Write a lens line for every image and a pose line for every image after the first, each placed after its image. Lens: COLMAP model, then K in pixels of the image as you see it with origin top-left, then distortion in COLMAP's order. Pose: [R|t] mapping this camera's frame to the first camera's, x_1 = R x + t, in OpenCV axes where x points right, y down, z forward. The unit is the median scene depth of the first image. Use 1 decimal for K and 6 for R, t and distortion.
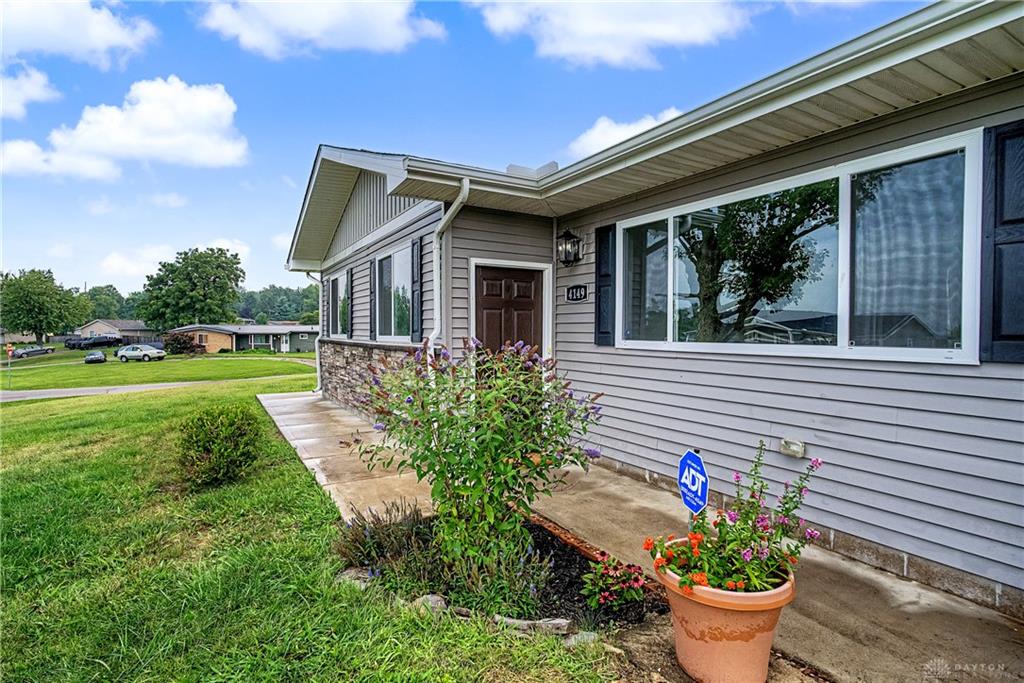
lens RADIAL K [[529.4, 0, 511.4], [0, 529.4, 340.3], [0, 0, 1]] dist [-0.006980, -0.000692]
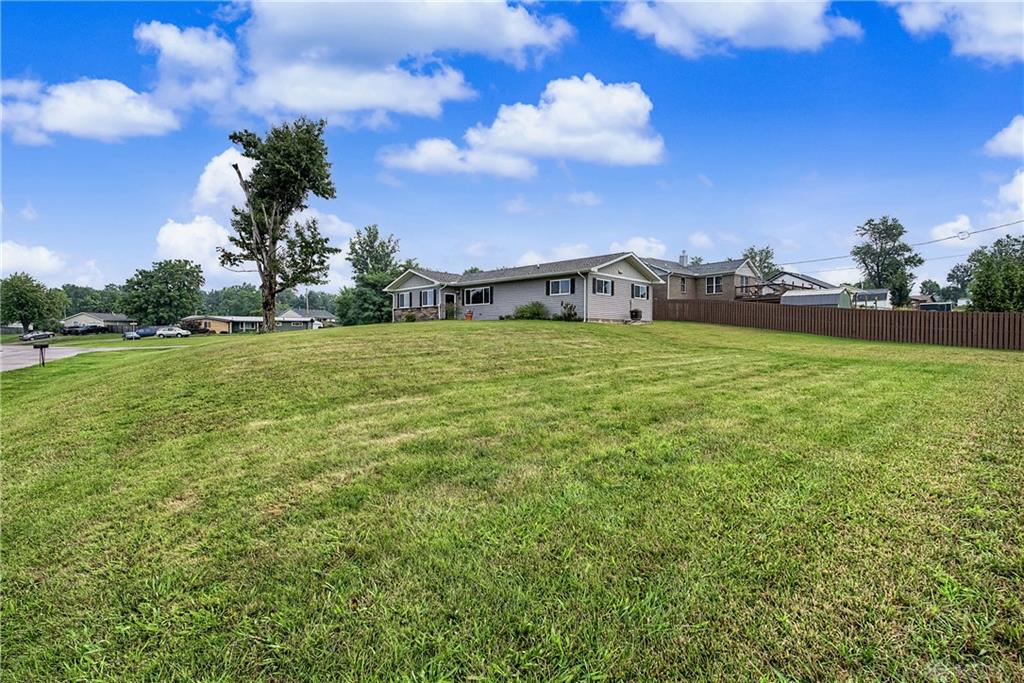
lens RADIAL K [[465.6, 0, 520.4], [0, 465.6, 338.9], [0, 0, 1]] dist [0.000737, 0.000640]
pose [[0.965622, -0.003144, 0.259931, -0.668435], [0.004464, 0.999980, -0.004488, 0.457614], [-0.259911, 0.005494, 0.965617, -4.922660]]
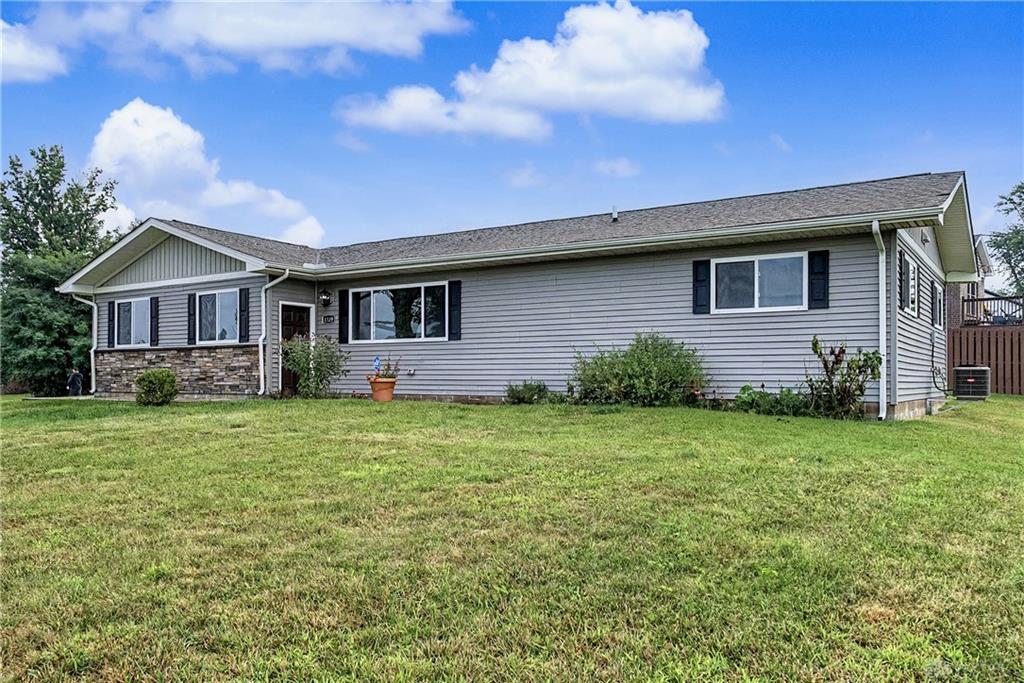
lens RADIAL K [[823.3, 0, 504.9], [0, 823.3, 370.7], [0, 0, 1]] dist [0.010937, 0.003918]
pose [[0.900568, 0.003568, 0.434700, -0.639030], [0.008998, 0.999599, -0.026844, 0.200487], [-0.434622, 0.028086, 0.900175, -2.148120]]
